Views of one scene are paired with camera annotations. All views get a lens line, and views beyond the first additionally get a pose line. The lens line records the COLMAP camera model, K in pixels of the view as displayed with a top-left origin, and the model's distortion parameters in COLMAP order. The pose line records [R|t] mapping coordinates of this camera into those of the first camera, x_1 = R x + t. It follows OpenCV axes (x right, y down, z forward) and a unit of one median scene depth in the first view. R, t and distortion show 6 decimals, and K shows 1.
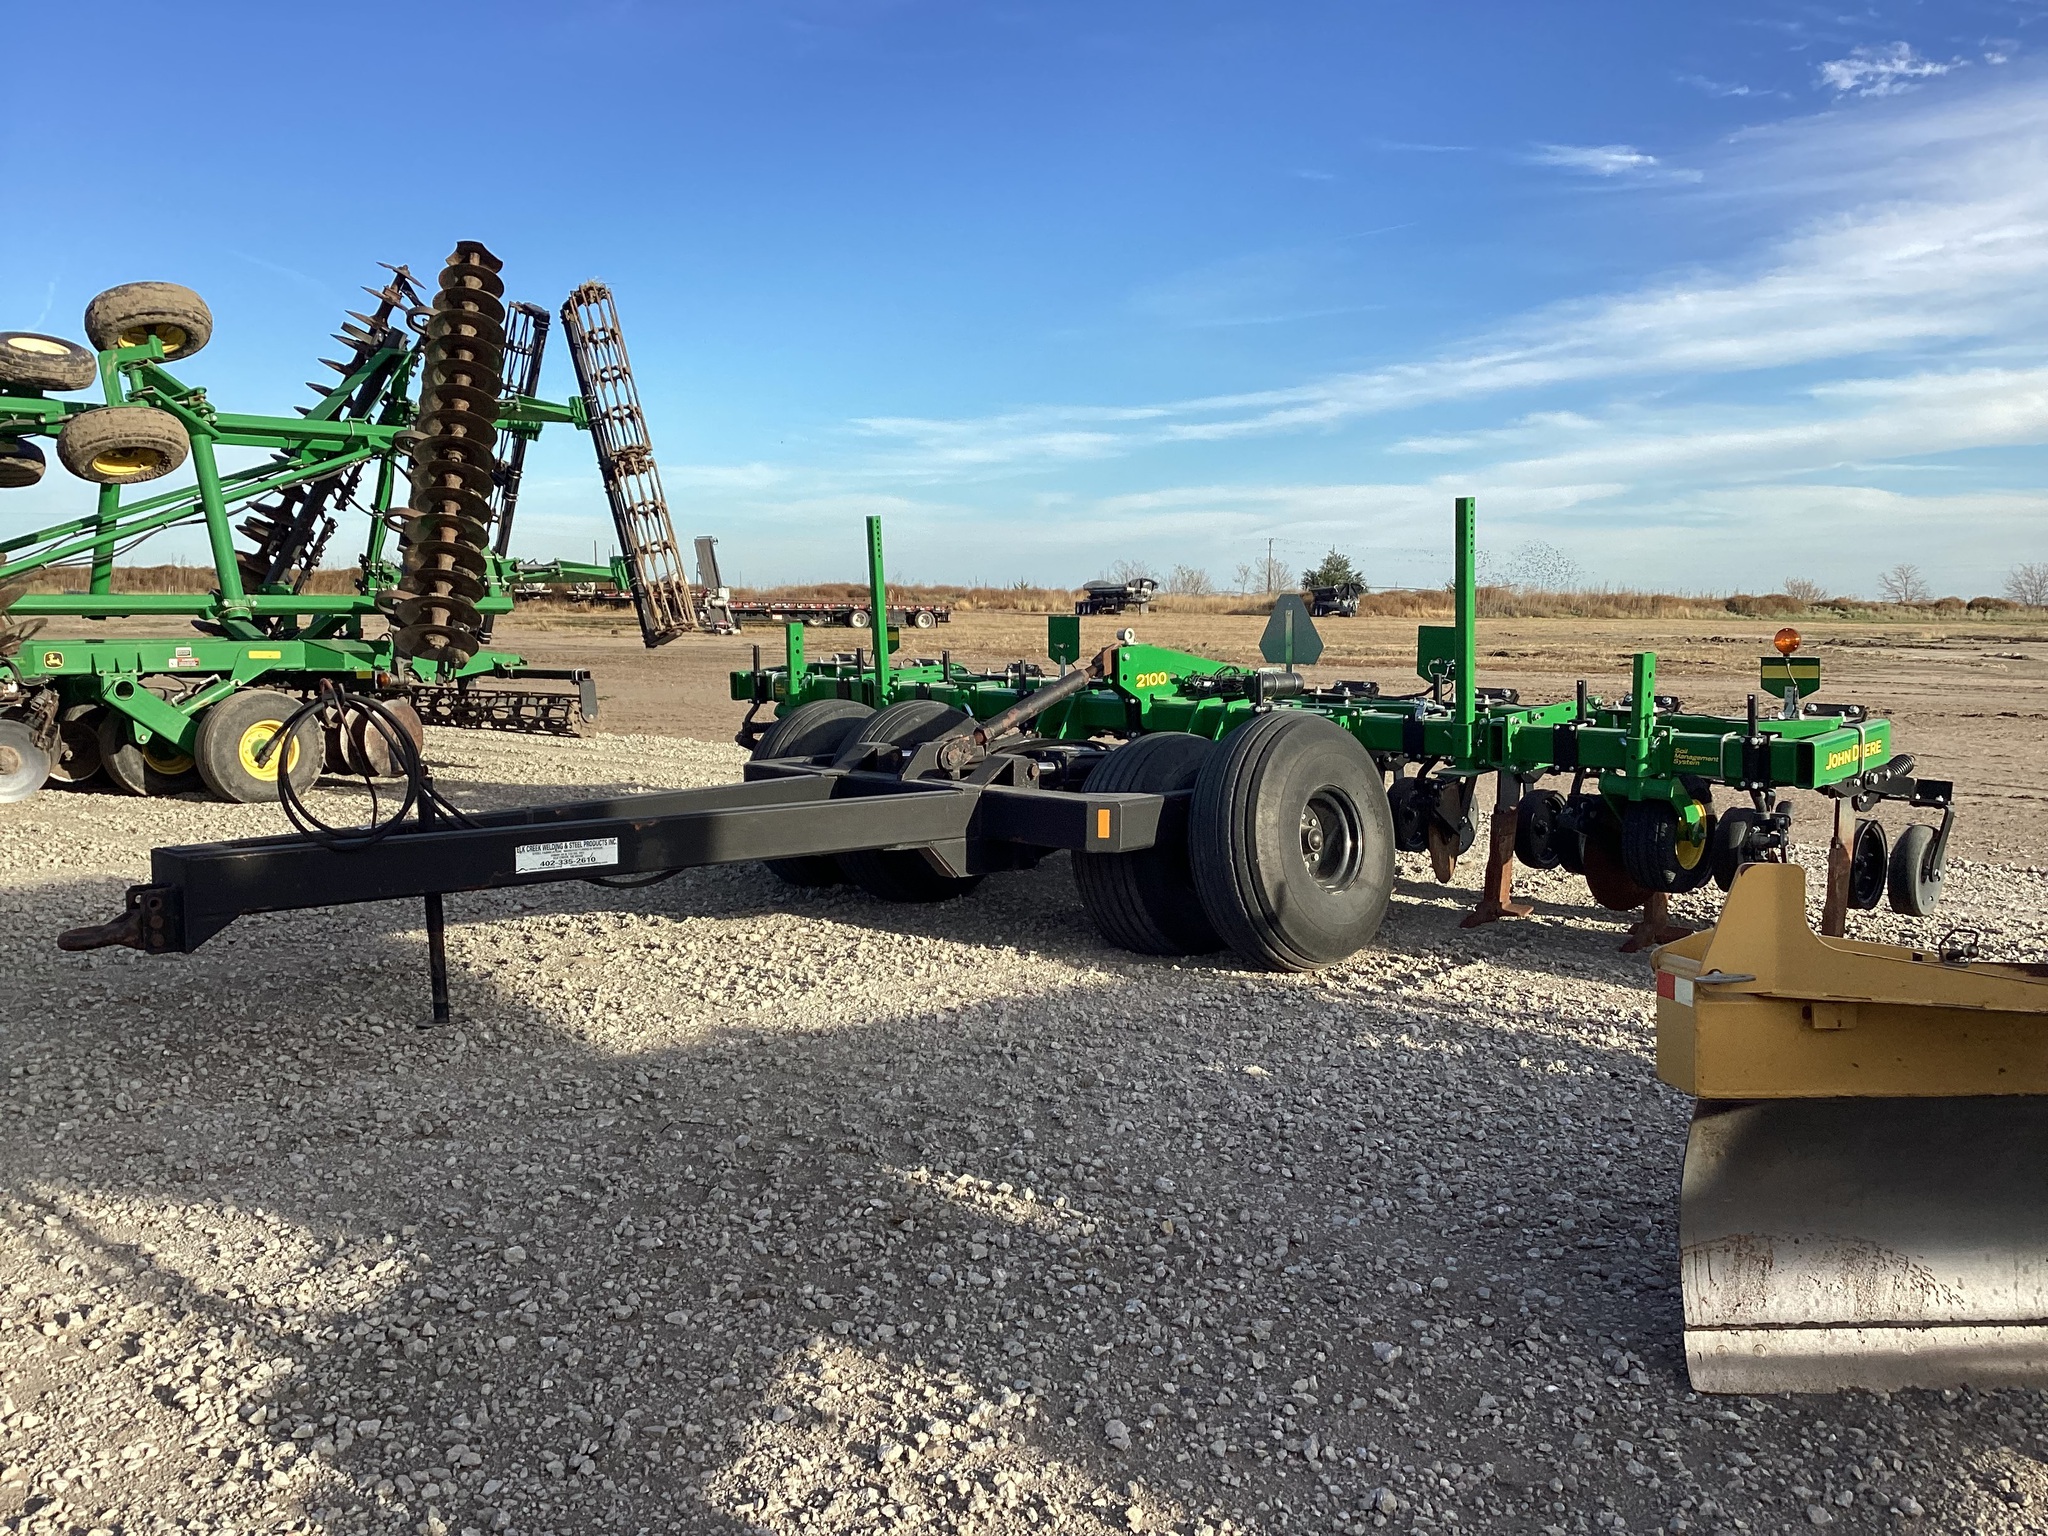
lens RADIAL K [[1868.4, 0, 1011.9], [0, 1868.4, 605.8], [0, 0, 1]] dist [0.033296, 0.000000]
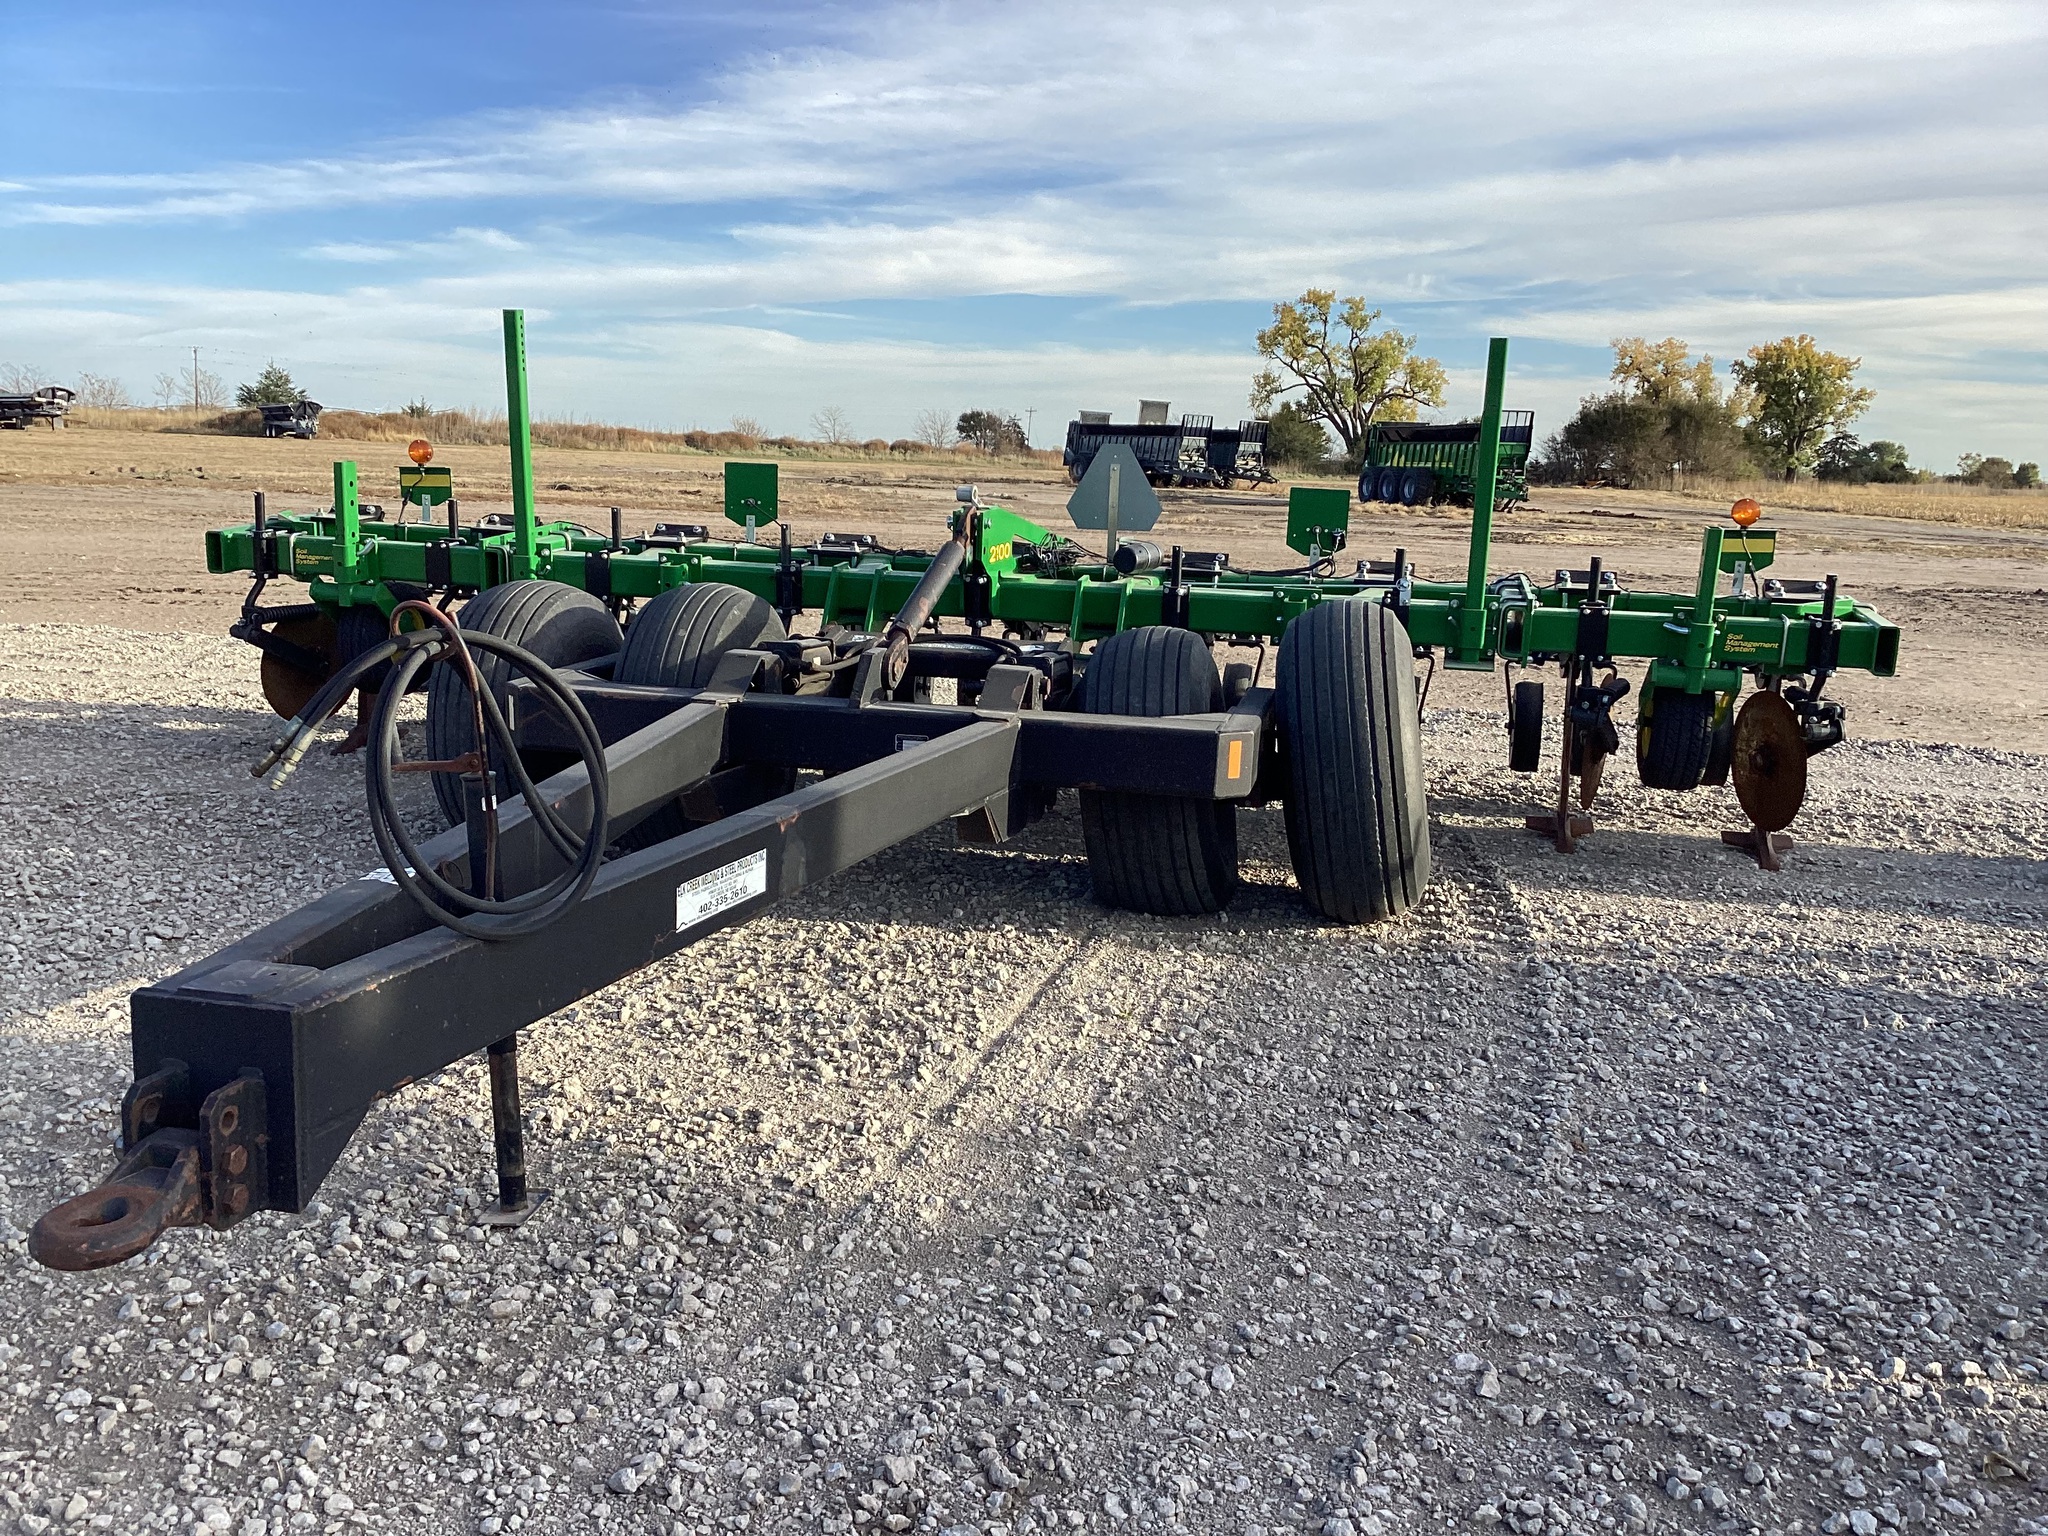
lens RADIAL K [[1868.4, 0, 1038.8], [0, 1868.4, 771.5], [0, 0, 1]] dist [0.033296, 0.000000]
pose [[0.847184, -0.068968, 0.526804, -0.315335], [-0.025679, 0.985065, 0.170259, -0.002597], [-0.530679, -0.157769, 0.832760, 0.329137]]
